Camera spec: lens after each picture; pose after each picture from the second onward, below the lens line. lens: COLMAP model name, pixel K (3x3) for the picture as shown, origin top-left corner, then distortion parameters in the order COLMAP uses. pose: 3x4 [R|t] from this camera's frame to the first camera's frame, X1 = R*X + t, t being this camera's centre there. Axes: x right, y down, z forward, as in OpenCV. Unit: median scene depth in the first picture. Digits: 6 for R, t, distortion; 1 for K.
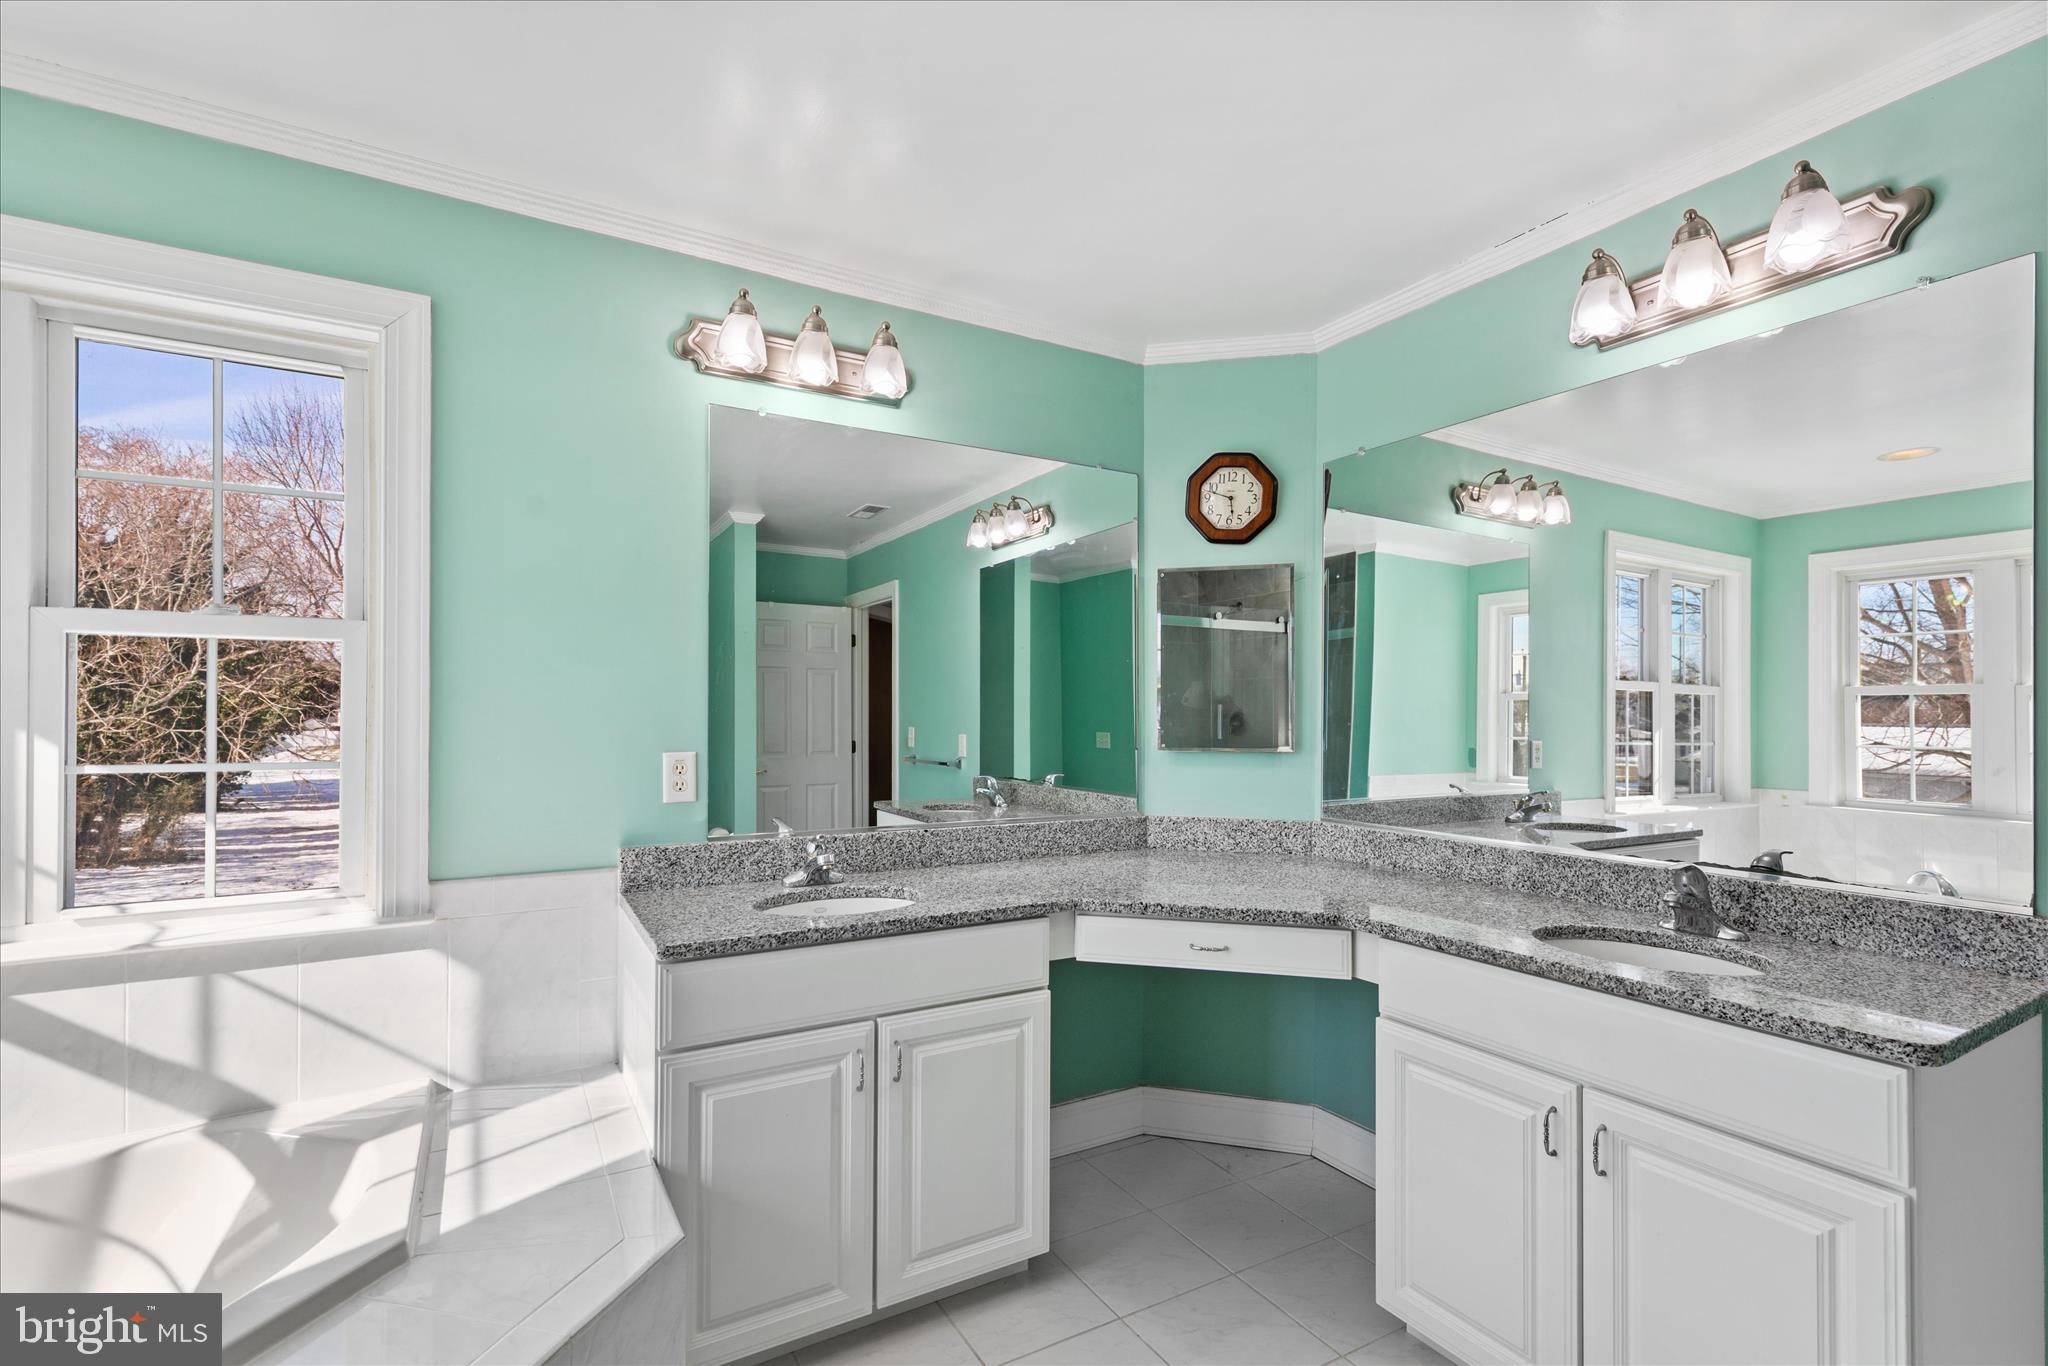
lens RADIAL K [[935.2, 0, 1028.8], [0, 935.2, 677.9], [0, 0, 1]] dist [0.001648, 0.000202]
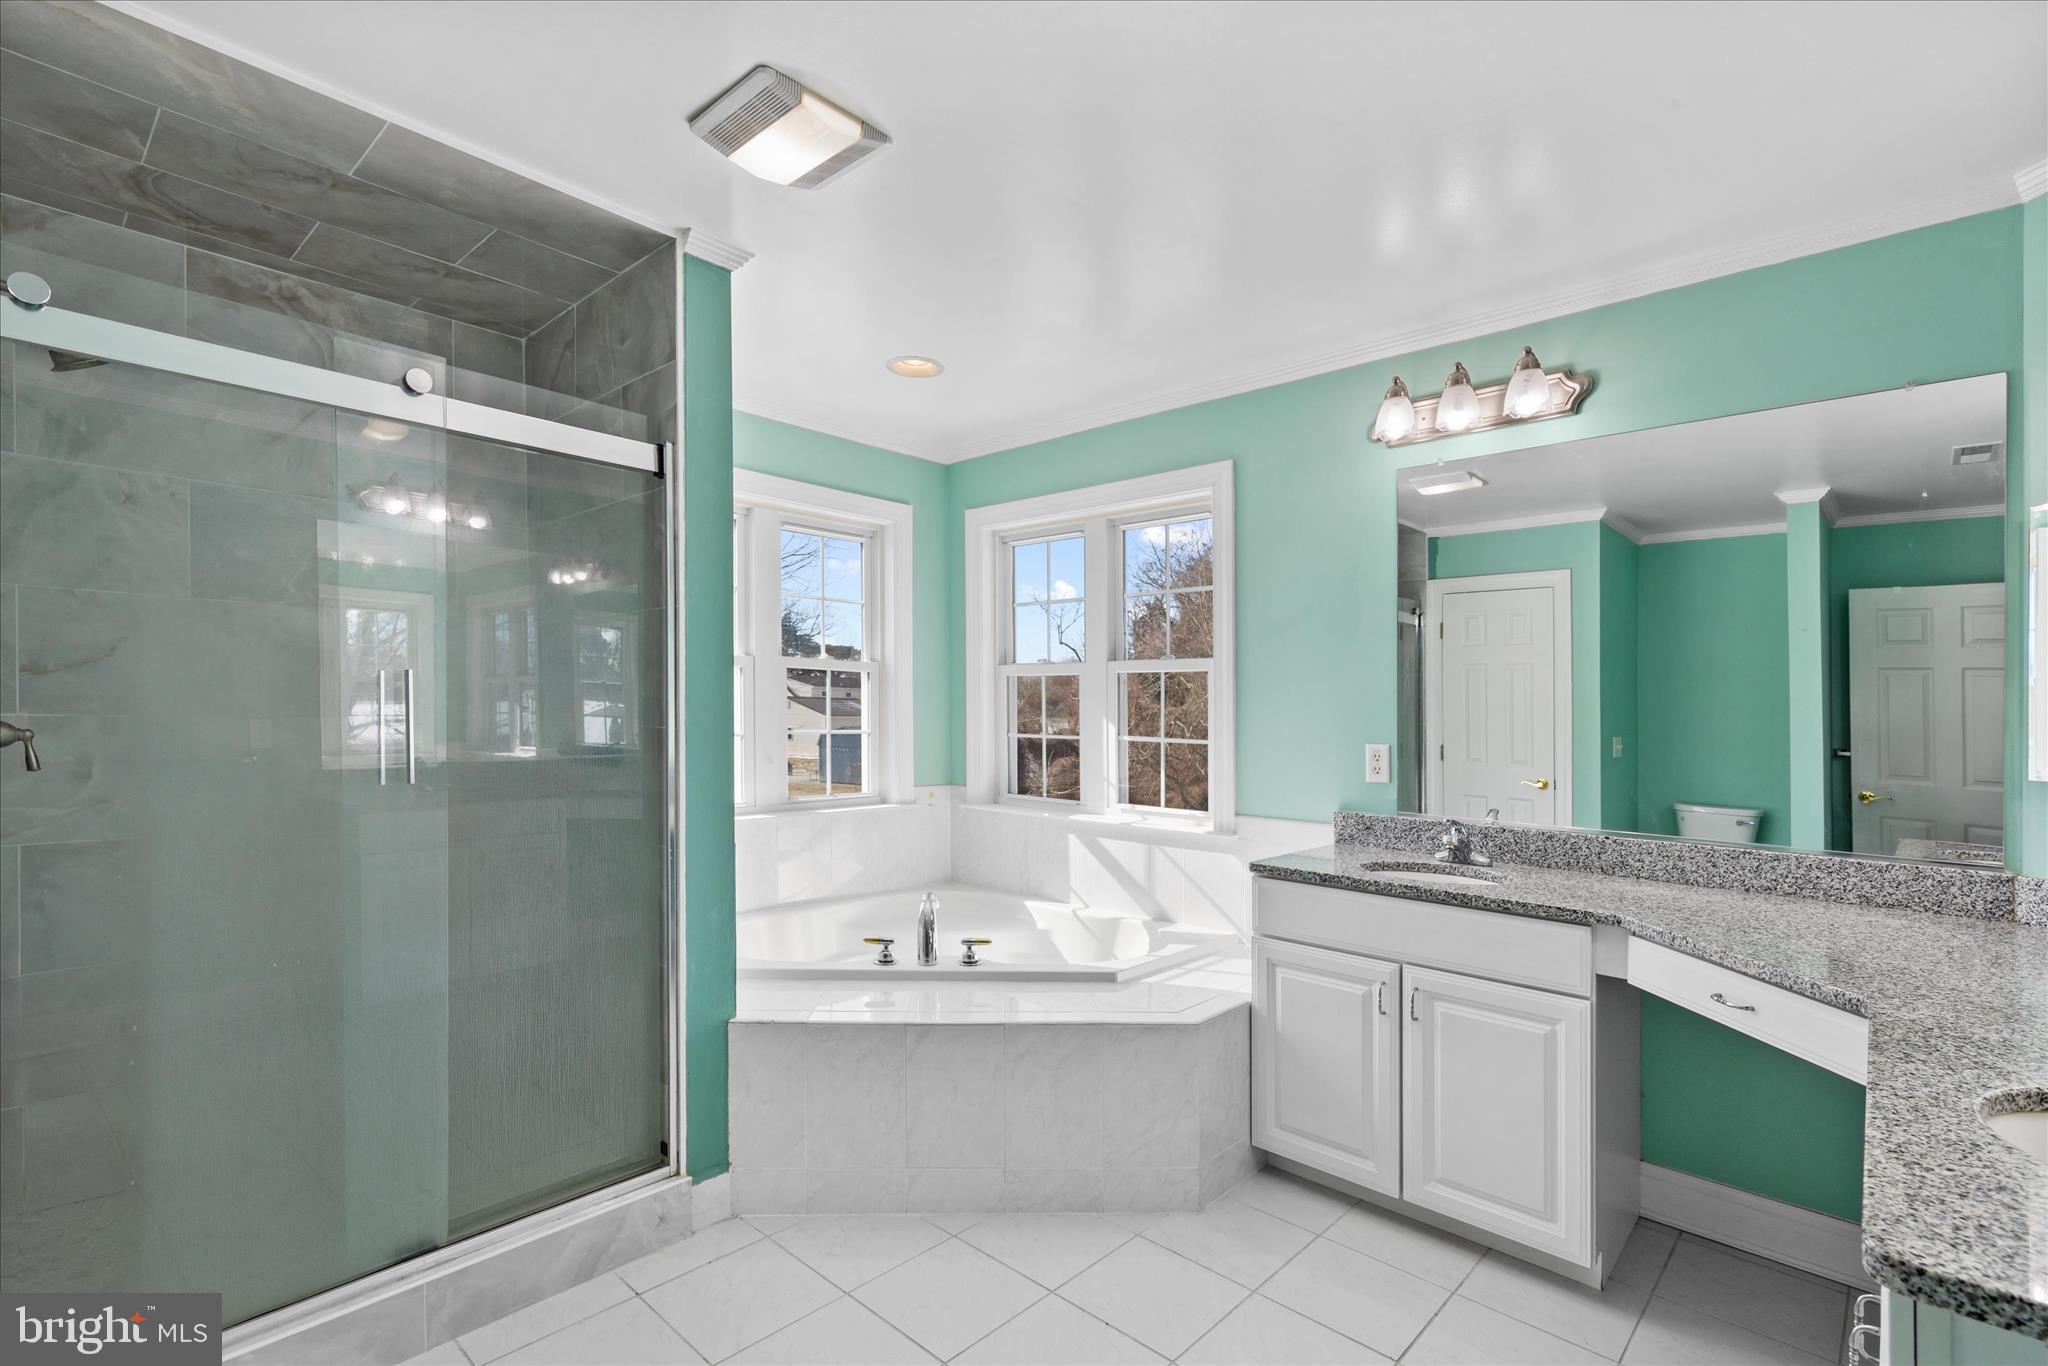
lens RADIAL K [[935.2, 0, 1023.6], [0, 935.2, 703.4], [0, 0, 1]] dist [0.001648, 0.000202]
pose [[0.276625, -0.005194, -0.960964, 0.828878], [0.019848, 0.999803, 0.000309, 0.013450], [0.960773, -0.019159, 0.276673, 0.183104]]
